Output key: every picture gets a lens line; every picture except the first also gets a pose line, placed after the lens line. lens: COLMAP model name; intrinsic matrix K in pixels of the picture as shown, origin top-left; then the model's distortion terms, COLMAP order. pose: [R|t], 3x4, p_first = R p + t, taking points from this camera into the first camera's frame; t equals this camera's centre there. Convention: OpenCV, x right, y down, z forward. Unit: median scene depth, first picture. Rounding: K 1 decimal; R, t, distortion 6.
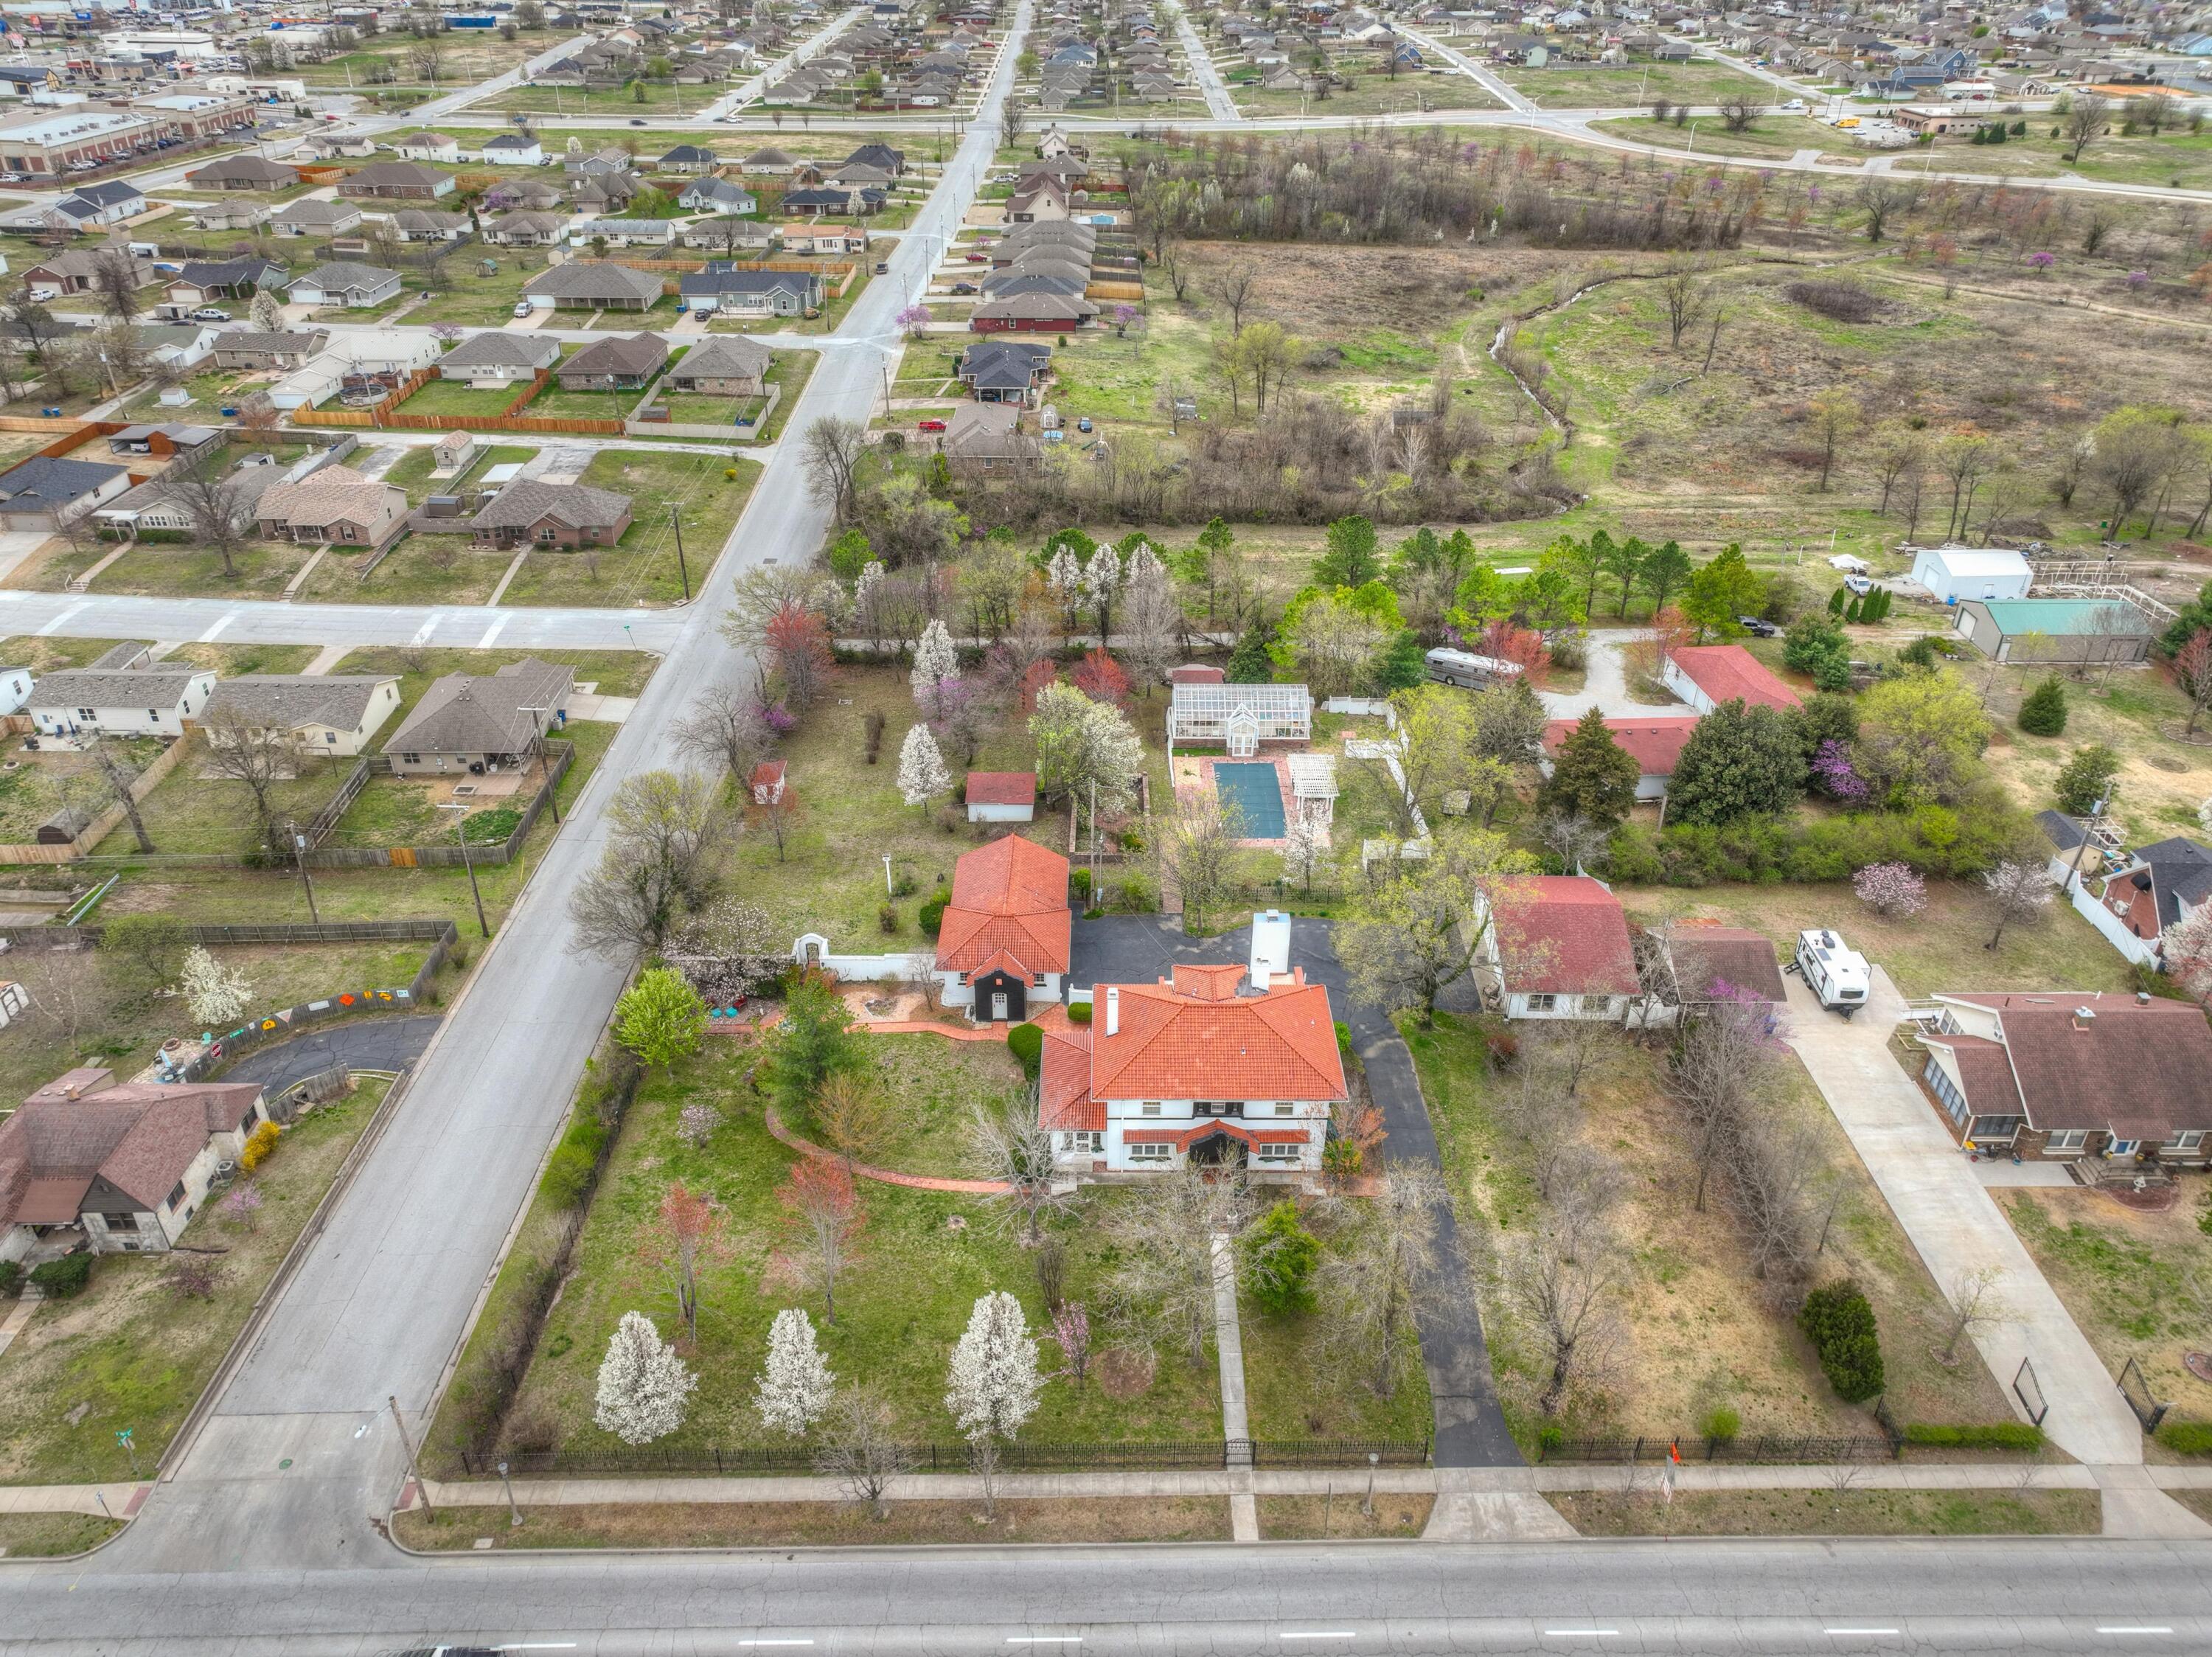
lens RADIAL K [[1555.5, 0, 1107.1], [0, 1555.5, 821.1], [0, 0, 1]] dist [-0.006600, 0.025514]
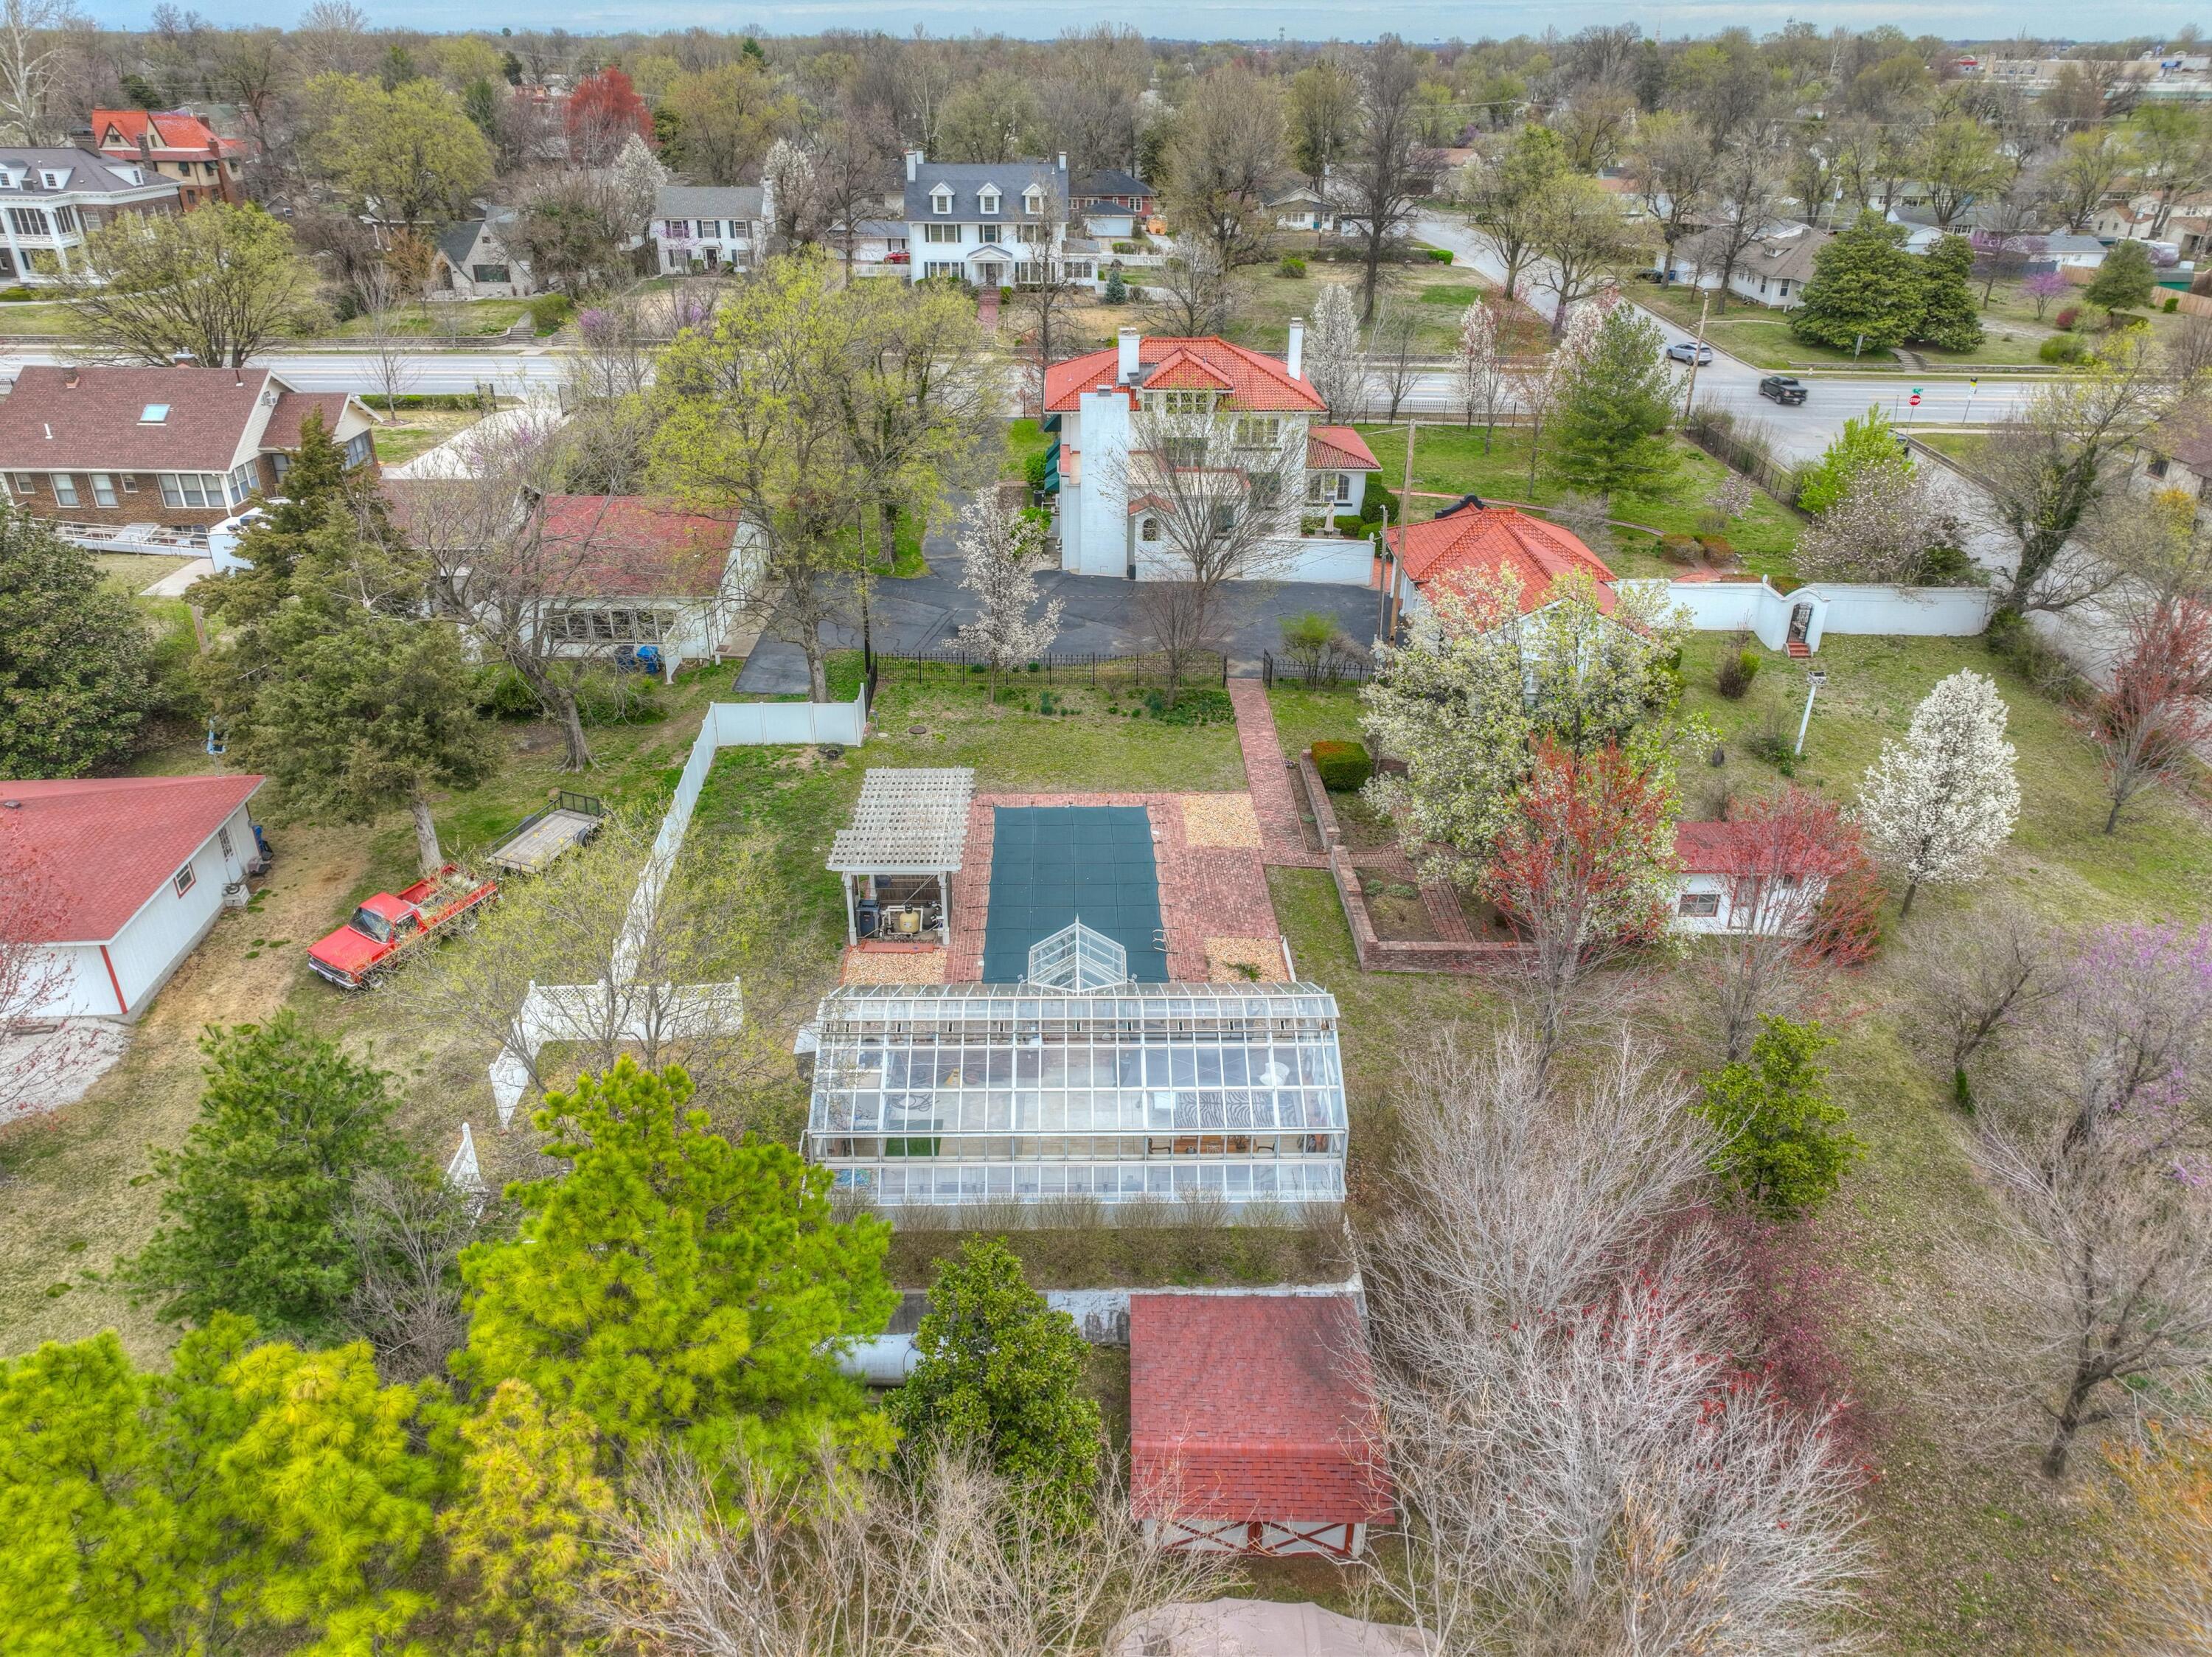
lens RADIAL K [[1555.5, 0, 1107.1], [0, 1555.5, 821.1], [0, 0, 1]] dist [-0.006600, 0.025514]
pose [[-0.999629, -0.004349, -0.026899, 0.077232], [-0.025070, 0.533590, 0.845371, -0.279957], [0.010676, 0.845732, -0.533501, 0.971515]]
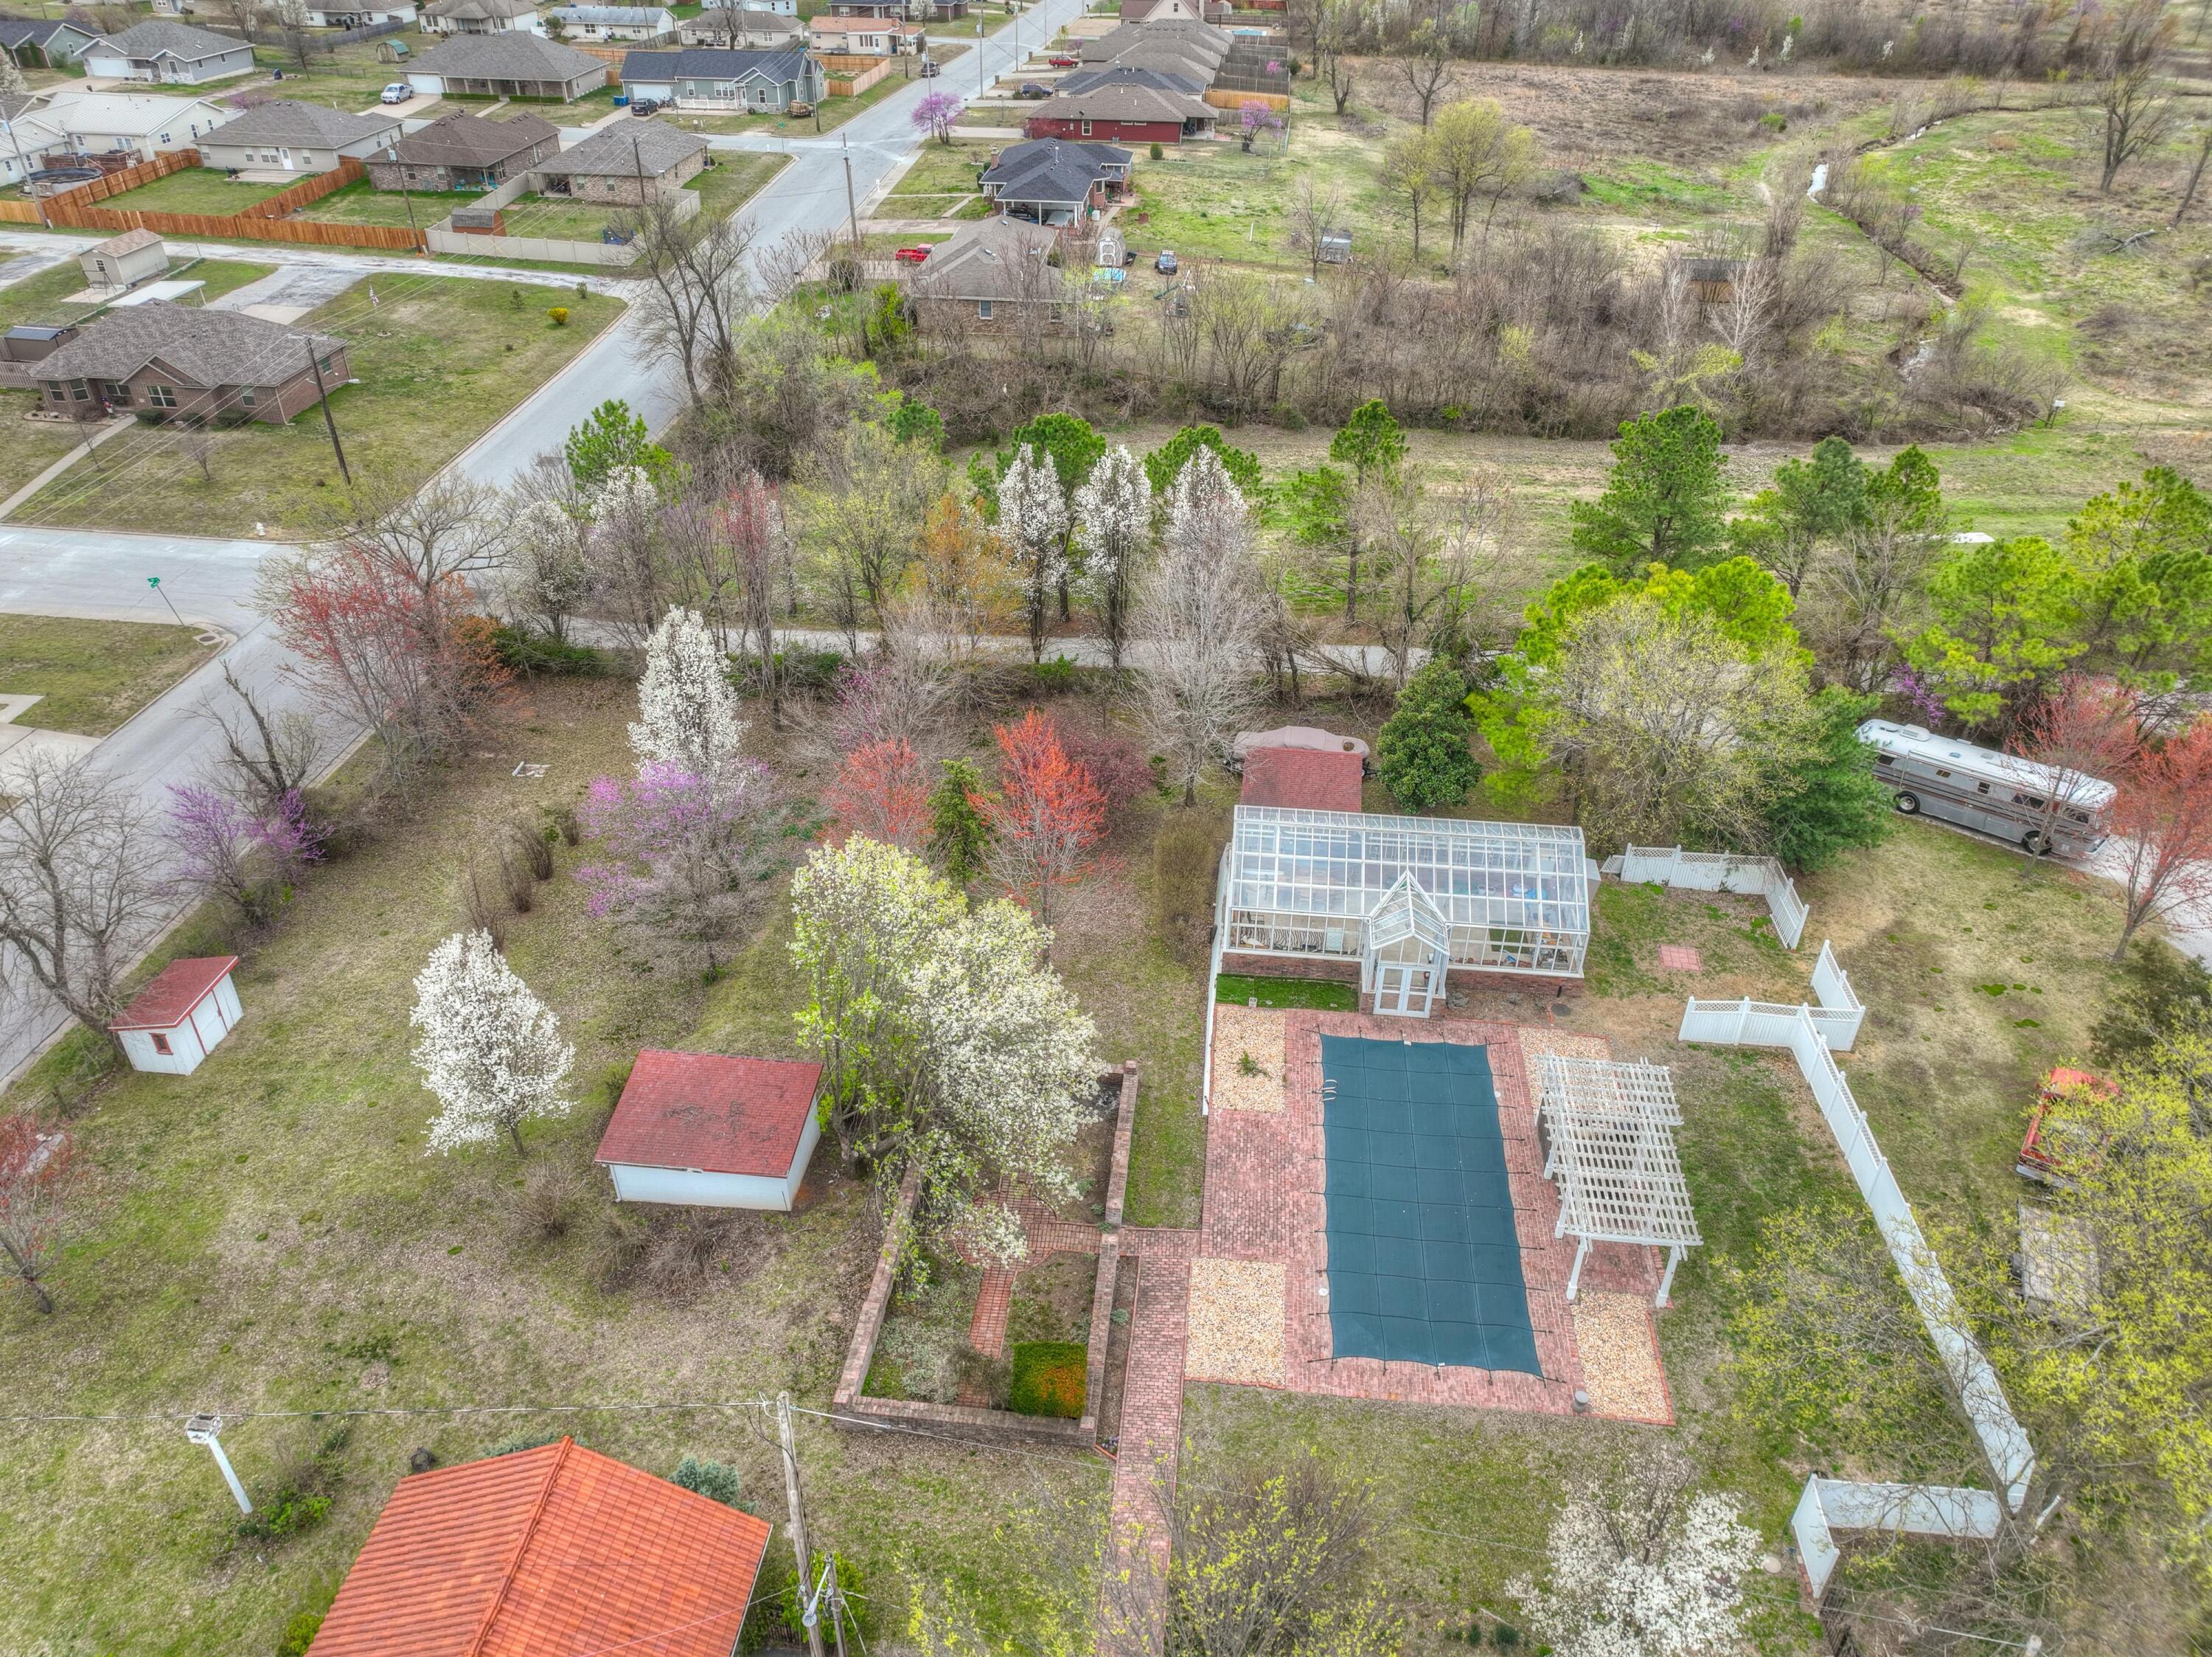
lens RADIAL K [[1555.5, 0, 1107.1], [0, 1555.5, 821.1], [0, 0, 1]] dist [-0.006600, 0.025514]
pose [[0.994588, 0.059368, -0.085268, 0.039072], [-0.055490, 0.997345, 0.047155, -0.088498], [0.087841, -0.042168, 0.995242, 0.532141]]
